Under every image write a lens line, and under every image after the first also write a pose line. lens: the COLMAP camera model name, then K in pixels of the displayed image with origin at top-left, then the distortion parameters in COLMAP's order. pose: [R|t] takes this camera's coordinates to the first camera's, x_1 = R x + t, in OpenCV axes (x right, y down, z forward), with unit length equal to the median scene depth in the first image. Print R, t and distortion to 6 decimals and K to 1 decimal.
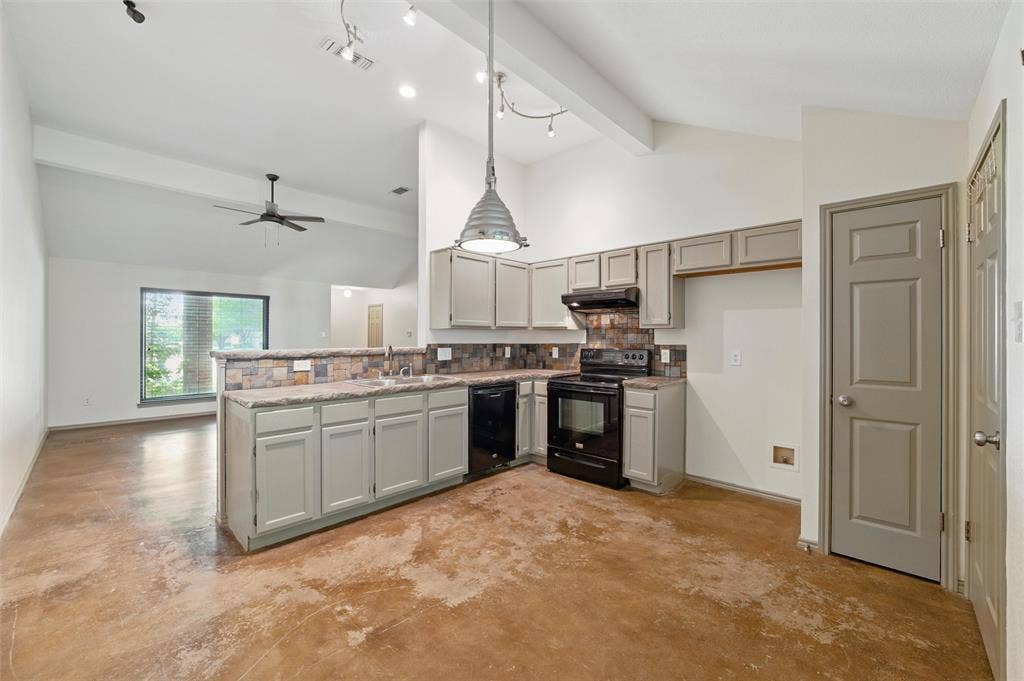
lens RADIAL K [[408.3, 0, 511.4], [0, 408.3, 335.8], [0, 0, 1]] dist [-0.023859, 0.004525]
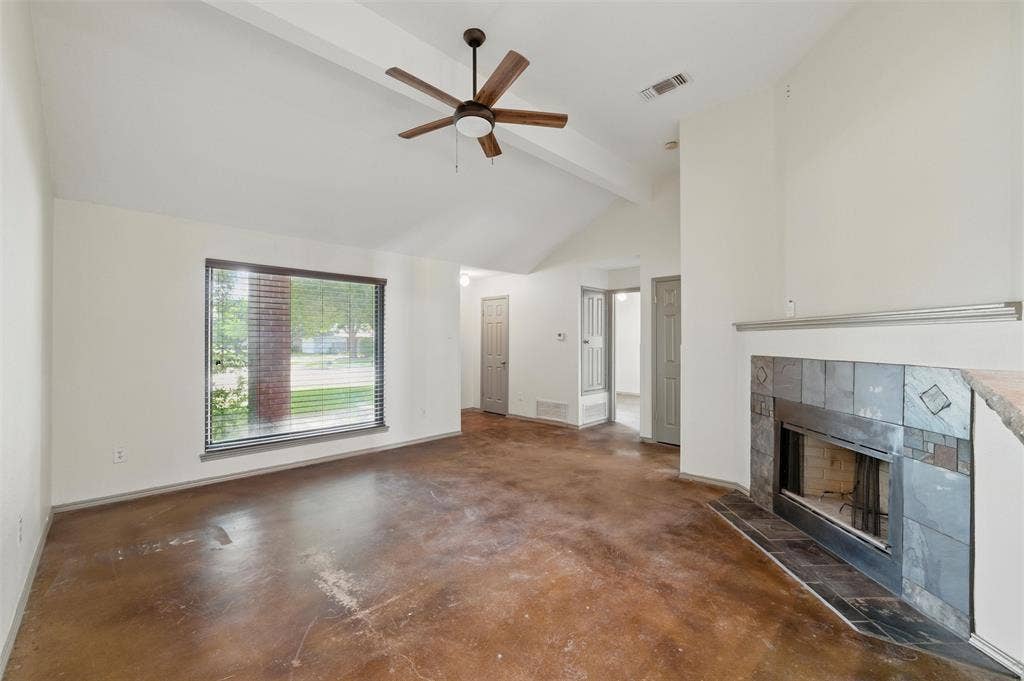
lens RADIAL K [[420.0, 0, 514.3], [0, 420.0, 338.2], [0, 0, 1]] dist [-0.017437, 0.000910]
pose [[0.999640, 0.000081, -0.026834, -0.884426], [-0.000128, 0.999998, -0.001777, -0.002901], [0.026834, 0.001780, 0.999638, 0.779135]]
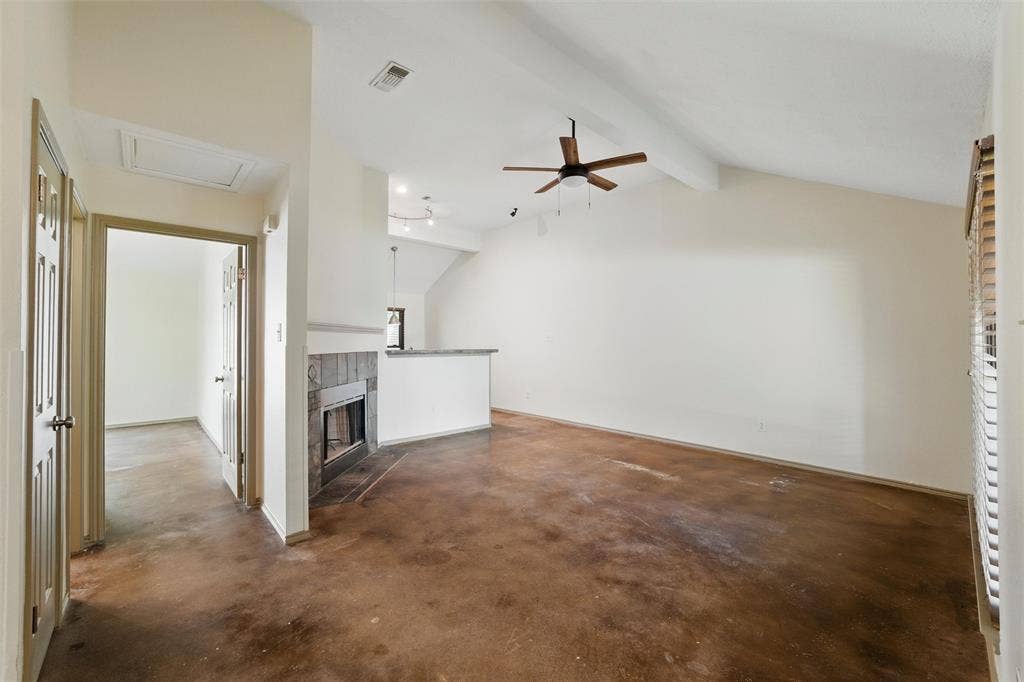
lens RADIAL K [[408.3, 0, 512.2], [0, 408.3, 336.1], [0, 0, 1]] dist [-0.023859, 0.004525]
pose [[-0.997416, -0.000887, 0.071837, -0.903072], [-0.002062, 0.999865, -0.016279, 0.005445], [-0.071813, -0.016385, -0.997284, 2.899792]]
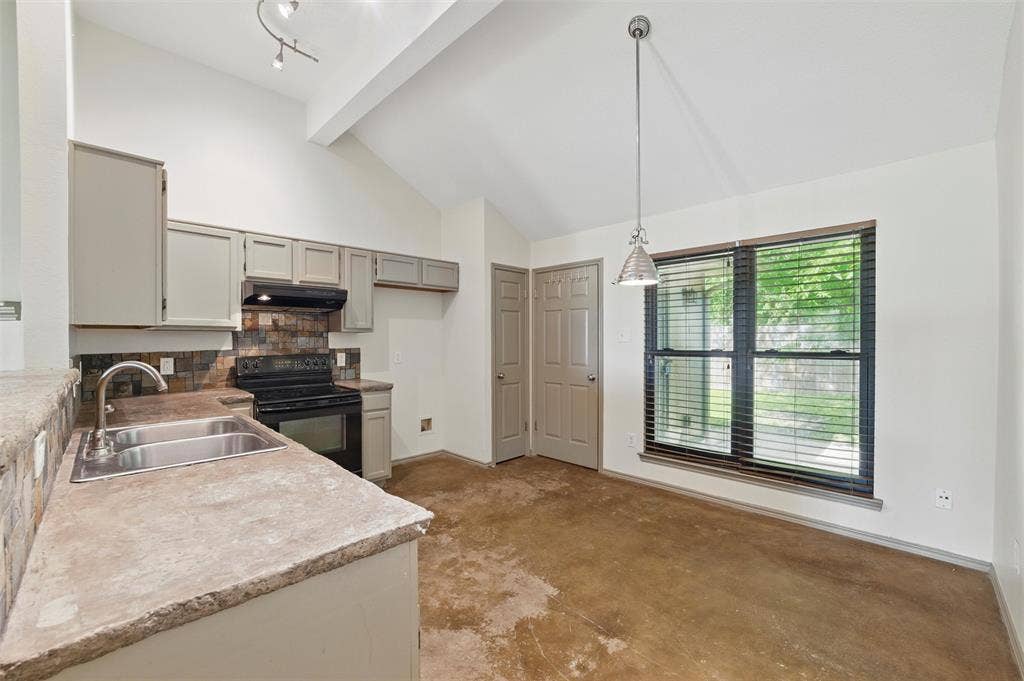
lens RADIAL K [[420.0, 0, 507.4], [0, 420.0, 341.8], [0, 0, 1]] dist [-0.017437, 0.000910]
pose [[0.032463, -0.007930, 0.999441, -0.772456], [-0.000993, 0.999968, 0.007966, -0.003295], [-0.999472, -0.001251, 0.032454, 0.674402]]
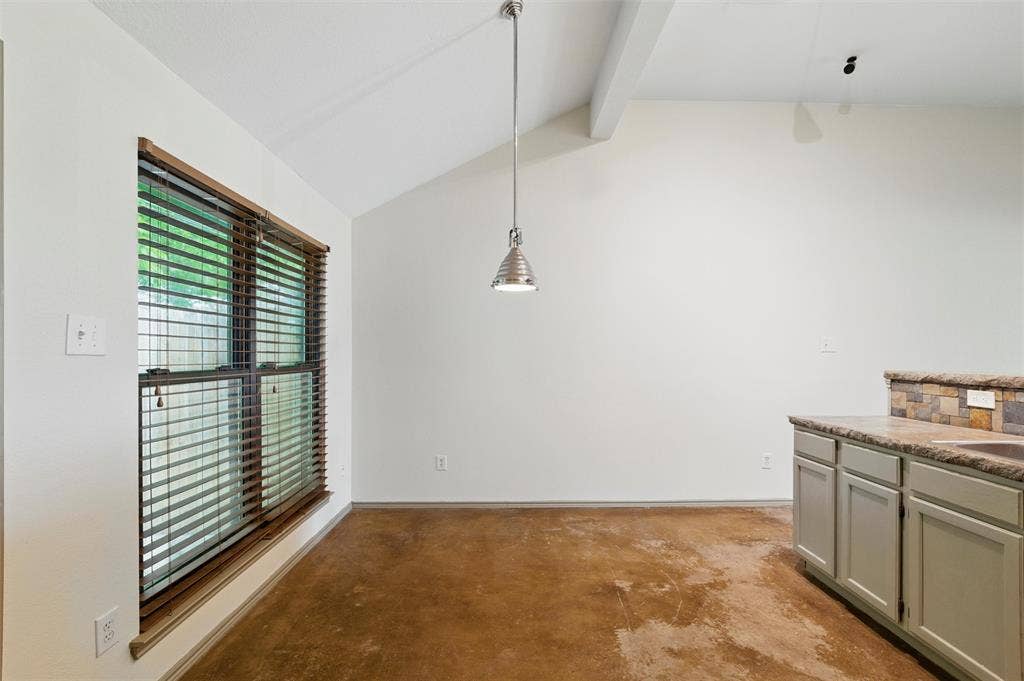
lens RADIAL K [[439.6, 0, 515.5], [0, 439.6, 355.1], [0, 0, 1]] dist [-0.010019, 0.000329]
pose [[-0.714899, -0.002467, -0.699223, 0.467009], [-0.002334, 0.999997, -0.001142, 0.007591], [0.699224, 0.000815, -0.714903, 0.967369]]
